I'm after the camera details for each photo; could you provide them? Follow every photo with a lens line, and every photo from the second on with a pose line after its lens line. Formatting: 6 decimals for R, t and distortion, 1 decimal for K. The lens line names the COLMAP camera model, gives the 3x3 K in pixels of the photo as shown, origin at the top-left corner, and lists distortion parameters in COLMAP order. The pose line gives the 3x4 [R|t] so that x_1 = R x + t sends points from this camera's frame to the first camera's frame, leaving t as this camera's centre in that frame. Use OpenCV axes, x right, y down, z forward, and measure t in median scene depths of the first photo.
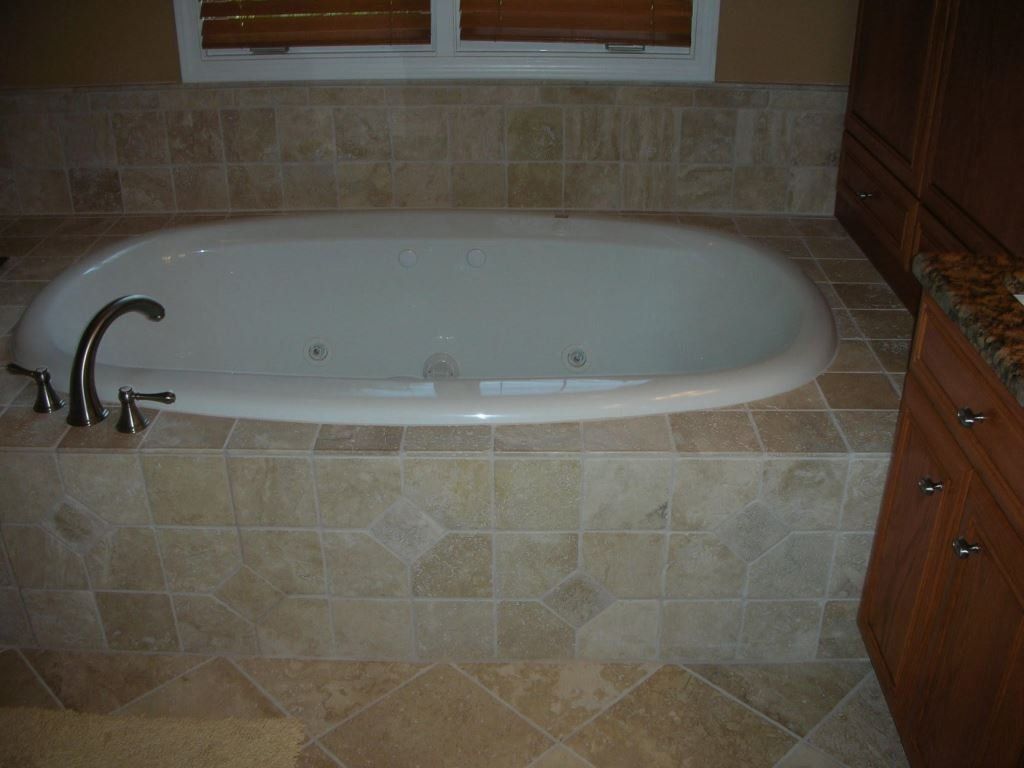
lens RADIAL K [[1041.8, 0, 512.0], [0, 1041.8, 384.0], [0, 0, 1]] dist [-0.251293, 0.296518]
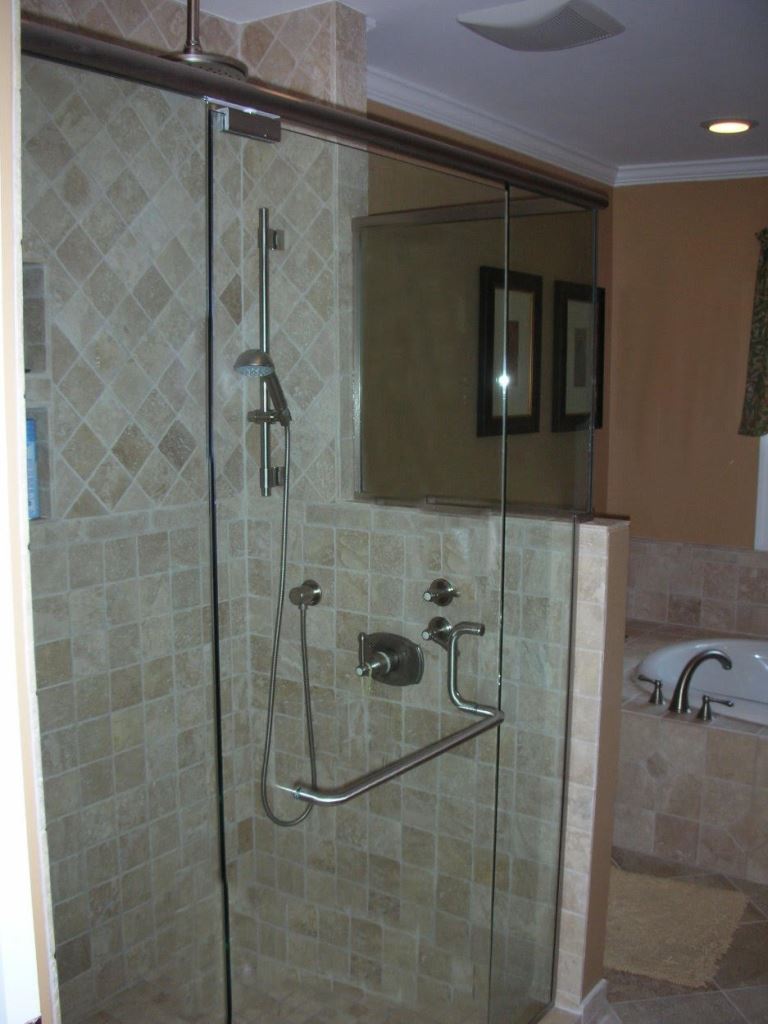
lens RADIAL K [[1041.8, 0, 384.0], [0, 1041.8, 512.0], [0, 0, 1]] dist [-0.251293, 0.296518]
pose [[0.811161, 0.080070, -0.579316, 0.153912], [-0.284609, 0.919413, -0.271436, 0.332799], [0.510897, 0.385057, 0.768581, -0.735938]]
